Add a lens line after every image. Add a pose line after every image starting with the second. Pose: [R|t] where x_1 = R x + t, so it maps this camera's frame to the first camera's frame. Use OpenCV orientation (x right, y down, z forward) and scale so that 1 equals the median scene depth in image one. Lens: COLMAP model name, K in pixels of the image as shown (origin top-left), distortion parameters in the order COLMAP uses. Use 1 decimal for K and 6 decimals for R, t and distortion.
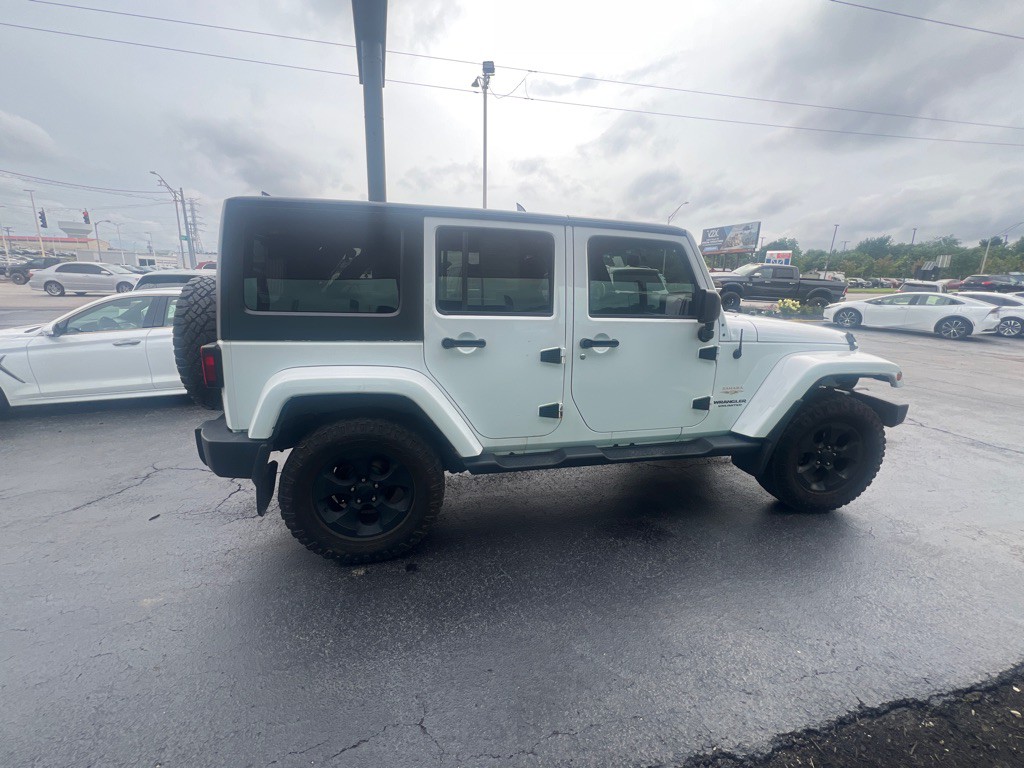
lens RADIAL K [[430.7, 0, 510.4], [0, 430.7, 384.2], [0, 0, 1]] dist [-0.000563, -0.000029]
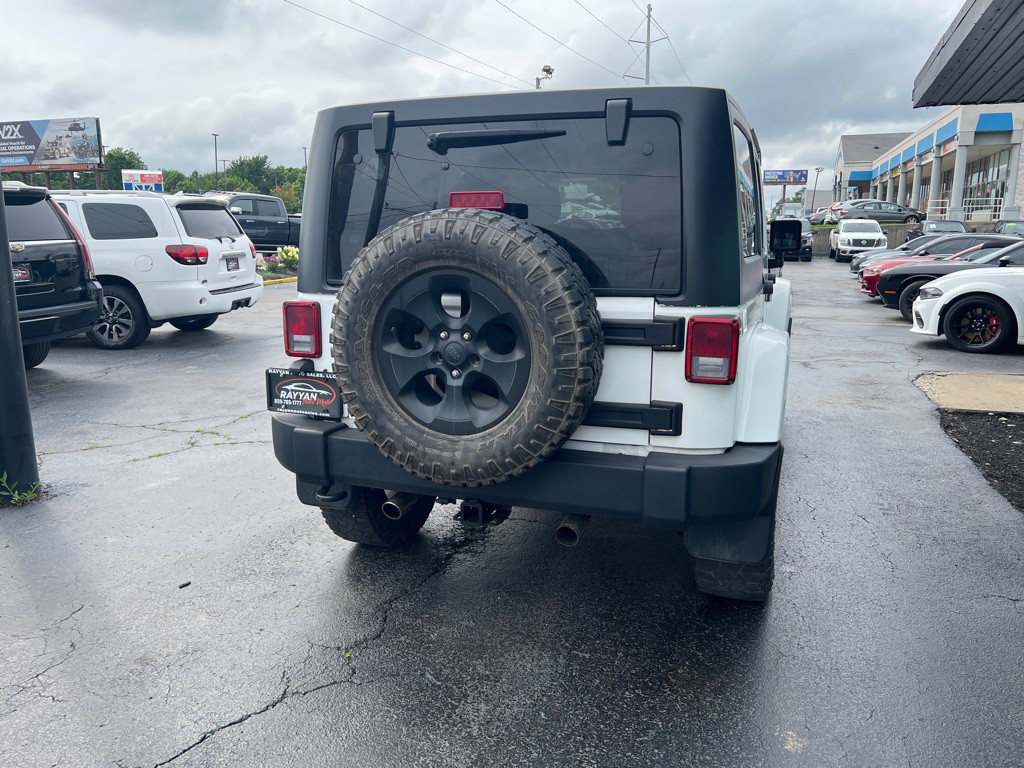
lens RADIAL K [[767.2, 0, 513.2], [0, 767.2, 385.4], [0, 0, 1]] dist [0.056250, -0.069589]
pose [[0.529974, -0.191627, 0.826079, -1.527172], [0.213714, 0.972873, 0.088570, -0.134253], [-0.820643, 0.129605, 0.556550, 0.538291]]
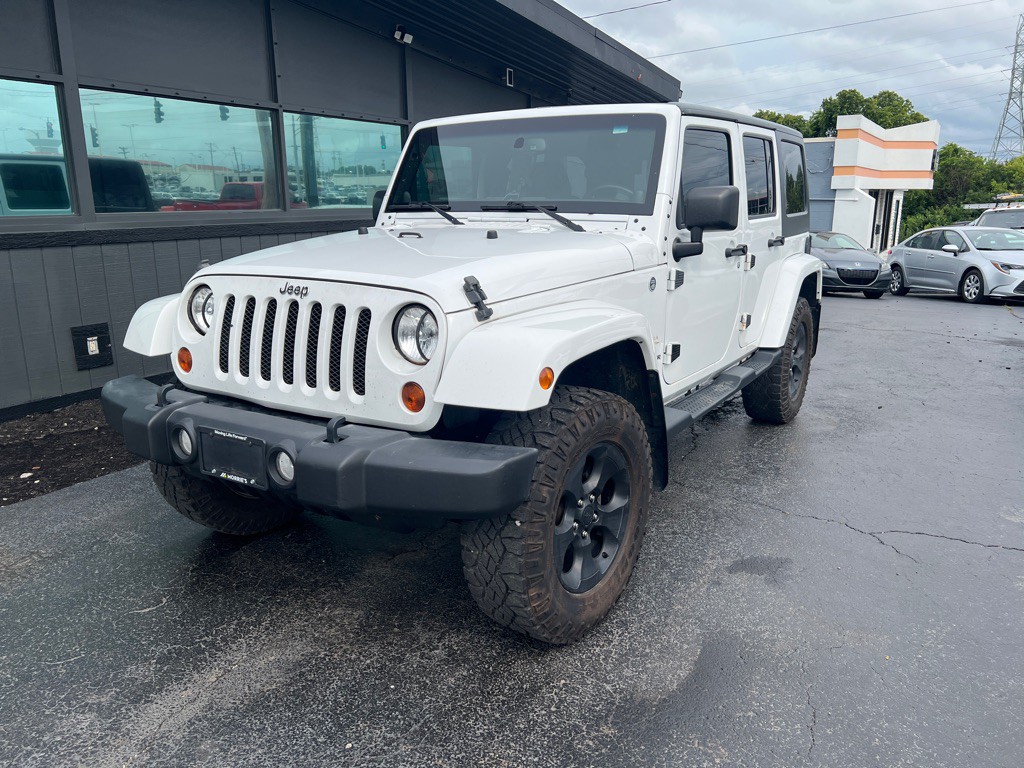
lens RADIAL K [[767.2, 0, 513.2], [0, 767.2, 385.4], [0, 0, 1]] dist [0.056250, -0.069589]
pose [[-0.696700, 0.149443, -0.701624, 1.511502], [-0.183184, 0.908572, 0.375421, -0.513044], [0.693580, 0.390082, -0.605626, 2.372416]]
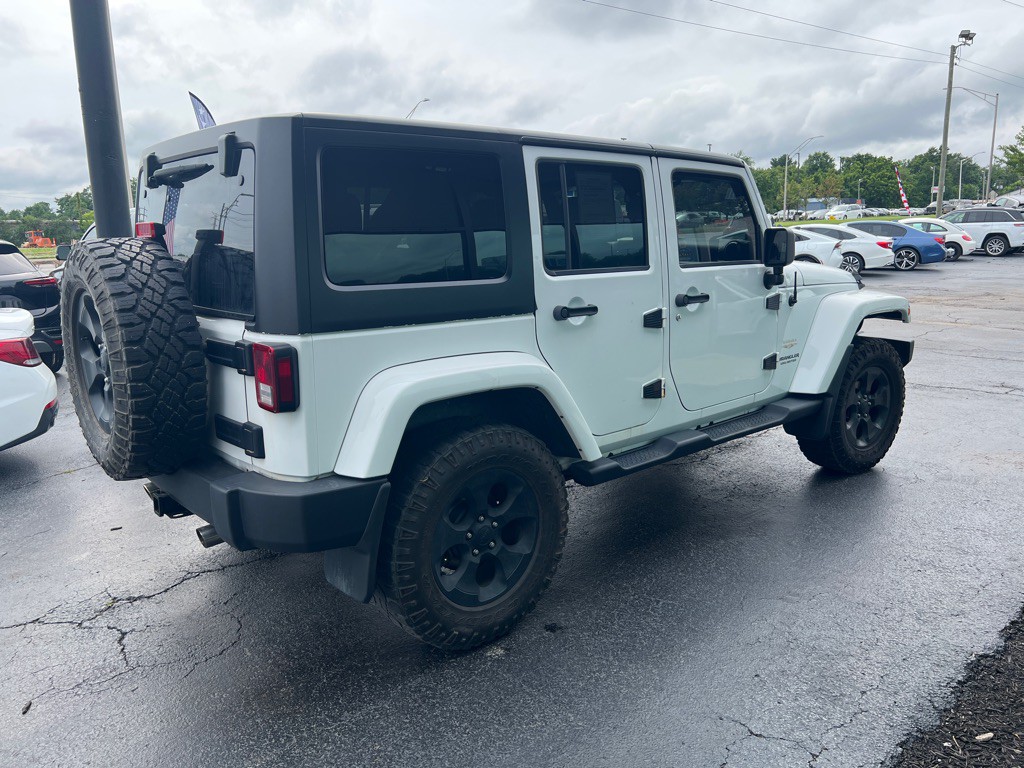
lens RADIAL K [[767.2, 0, 513.2], [0, 767.2, 385.4], [0, 0, 1]] dist [0.056250, -0.069589]
pose [[0.879095, -0.133003, 0.457714, -0.771406], [0.150171, 0.988659, -0.001136, 0.017344], [-0.452372, 0.069734, 0.889099, -0.131810]]
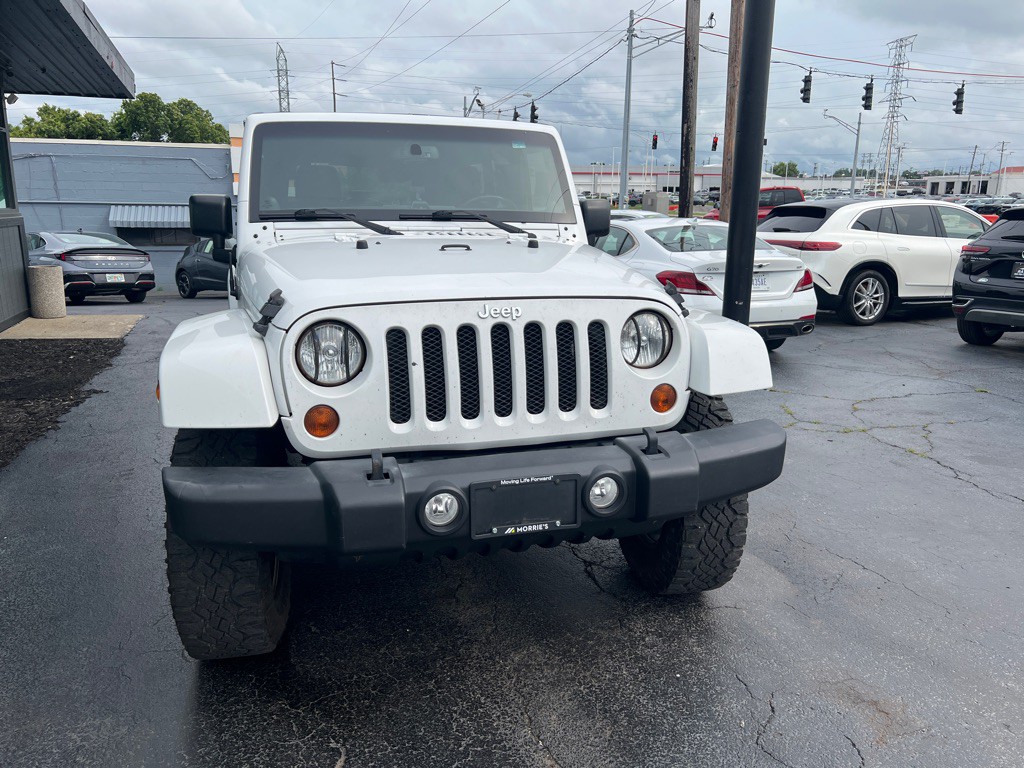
lens RADIAL K [[769.9, 0, 512.0], [0, 769.9, 384.0], [0, 0, 1]] dist [0.059581, -0.074080]
pose [[0.064918, 0.204112, -0.976793, 1.891829], [-0.243335, 0.952547, 0.182873, -0.278054], [0.967767, 0.225816, 0.111505, 1.426608]]
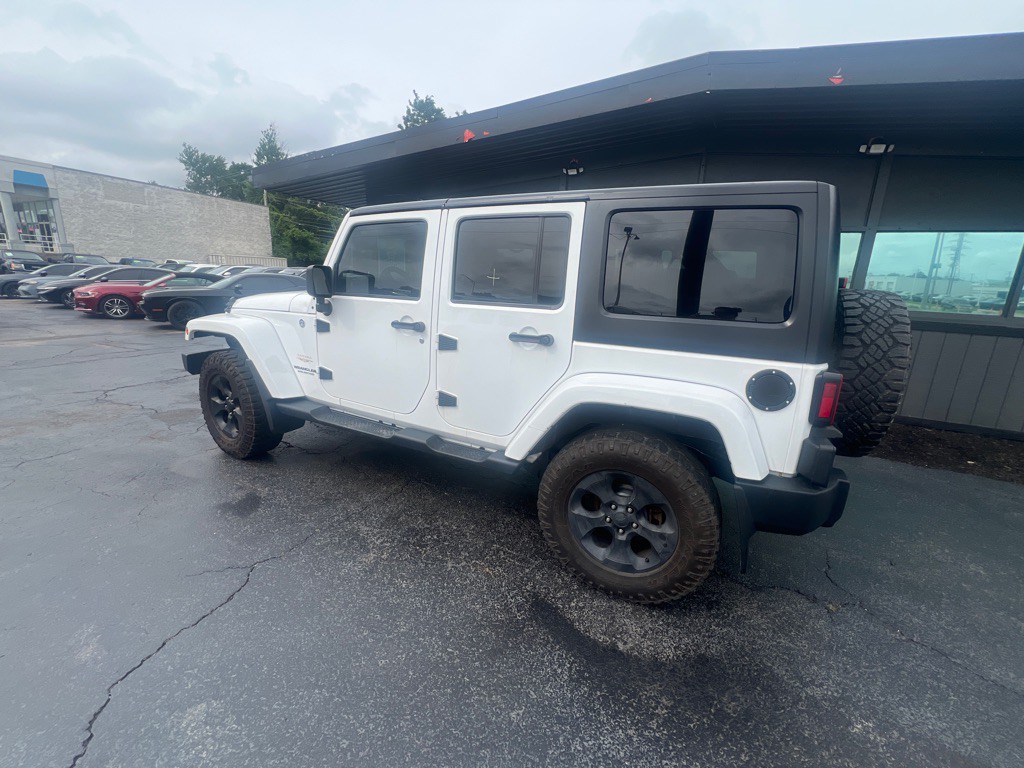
lens RADIAL K [[413.9, 0, 510.9], [0, 413.9, 383.1], [0, 0, 1]] dist [-0.000449, -0.000095]
pose [[-0.775392, -0.210603, 0.595327, -0.719623], [0.084733, 0.899523, 0.428577, -0.524641], [-0.625770, 0.382759, -0.679638, 2.180813]]
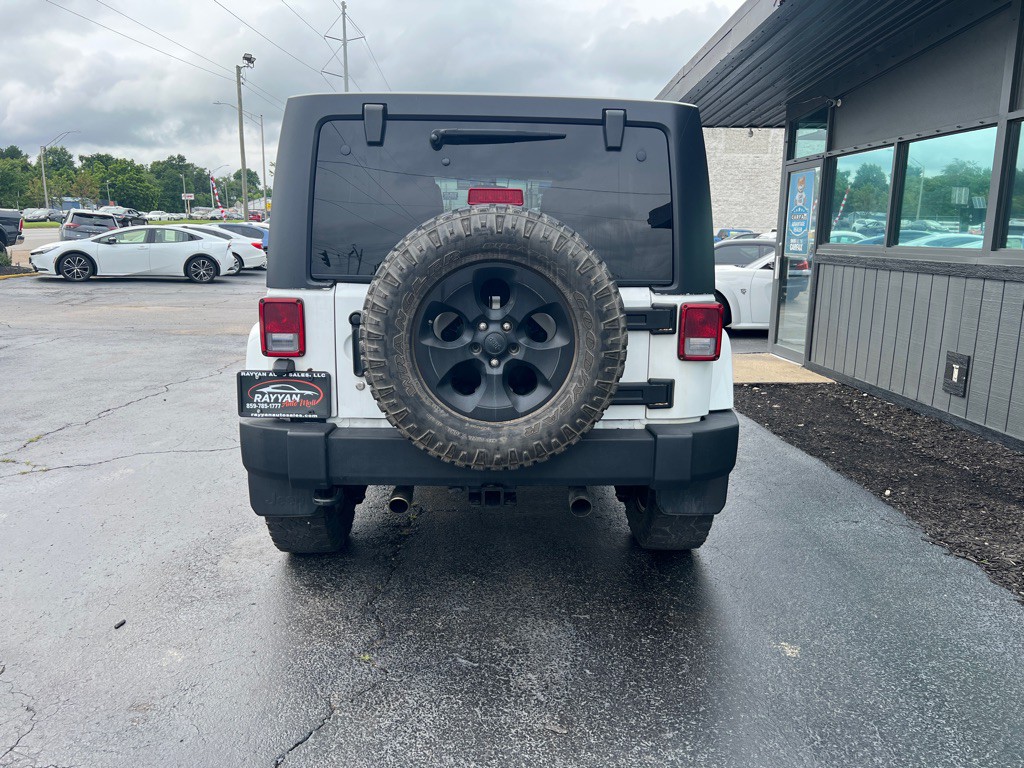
lens RADIAL K [[767.2, 0, 513.2], [0, 767.2, 385.4], [0, 0, 1]] dist [0.056250, -0.069589]
pose [[0.179771, -0.213765, 0.960202, -1.731312], [0.224151, 0.959327, 0.171604, -0.216458], [-0.957830, 0.184381, 0.220374, 0.890182]]
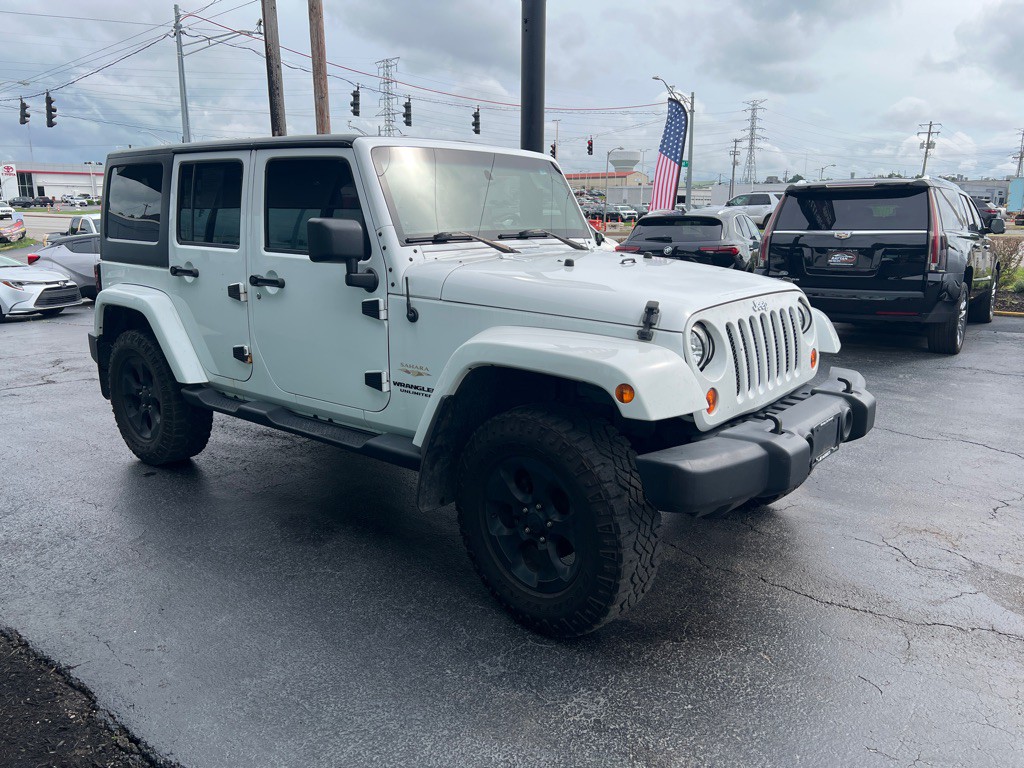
lens RADIAL K [[769.9, 0, 512.0], [0, 769.9, 384.0], [0, 0, 1]] dist [0.059581, -0.074080]
pose [[0.615088, 0.150865, -0.773890, 1.713080], [-0.175761, 0.983061, 0.051946, -0.059287], [0.768618, 0.104068, 0.631186, 0.412057]]
